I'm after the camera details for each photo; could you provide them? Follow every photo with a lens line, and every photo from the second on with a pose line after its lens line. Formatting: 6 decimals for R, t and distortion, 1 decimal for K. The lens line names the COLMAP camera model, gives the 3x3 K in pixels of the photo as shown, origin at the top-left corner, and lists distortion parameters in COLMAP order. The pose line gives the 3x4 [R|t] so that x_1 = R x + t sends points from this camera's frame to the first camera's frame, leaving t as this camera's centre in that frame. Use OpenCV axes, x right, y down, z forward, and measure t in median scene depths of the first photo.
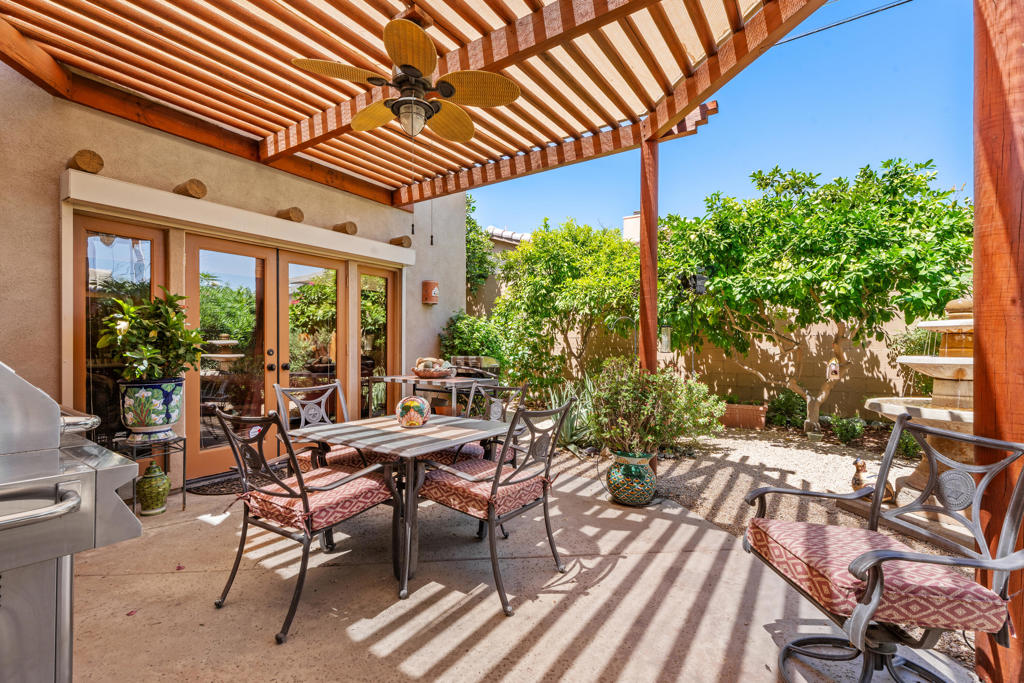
lens RADIAL K [[451.9, 0, 513.9], [0, 451.9, 346.1], [0, 0, 1]] dist [0.001237, 0.000224]
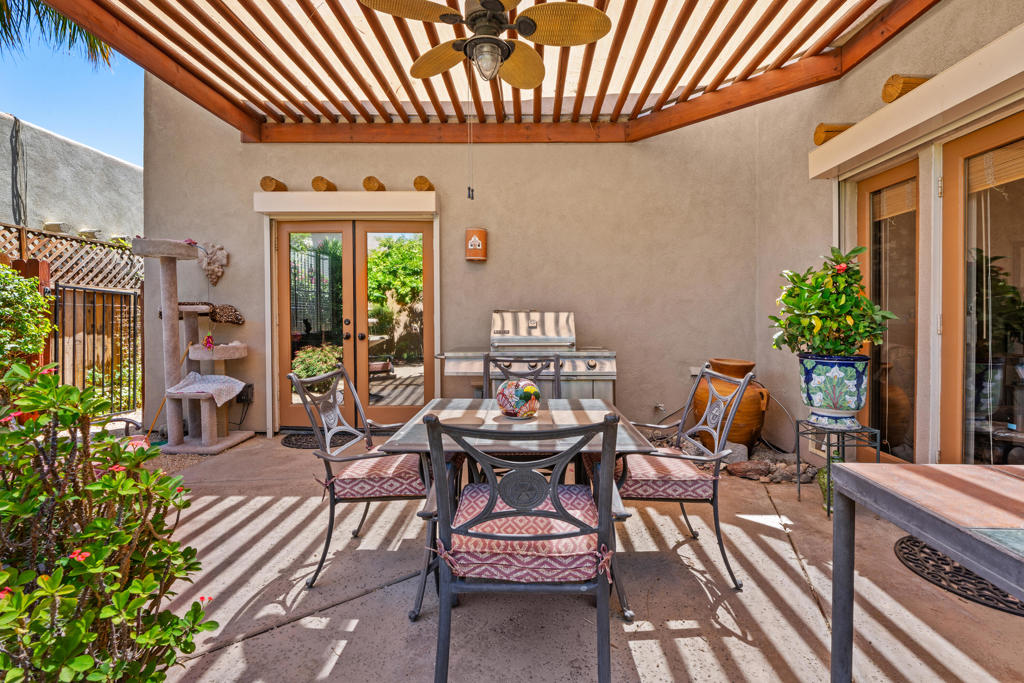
lens RADIAL K [[461.7, 0, 526.5], [0, 461.7, 322.9], [0, 0, 1]] dist [-0.001812, -0.000088]
pose [[-0.830527, 0.002895, -0.556971, 0.203178], [-0.004104, 0.999928, 0.011316, 0.004554], [0.556963, 0.011684, -0.830455, 1.575572]]
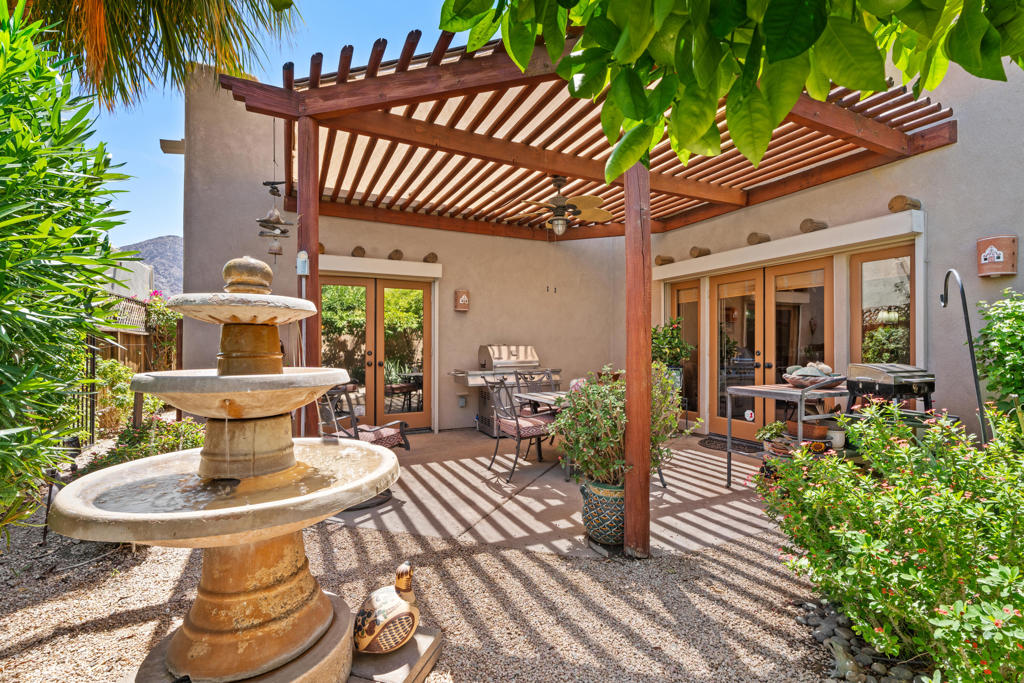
lens RADIAL K [[451.9, 0, 513.9], [0, 451.9, 346.1], [0, 0, 1]] dist [0.001237, 0.000224]
pose [[-0.490485, -0.001229, -0.871449, 1.291361], [0.001697, 0.999996, -0.002366, -0.005775], [0.871448, -0.002640, -0.490481, 1.521365]]
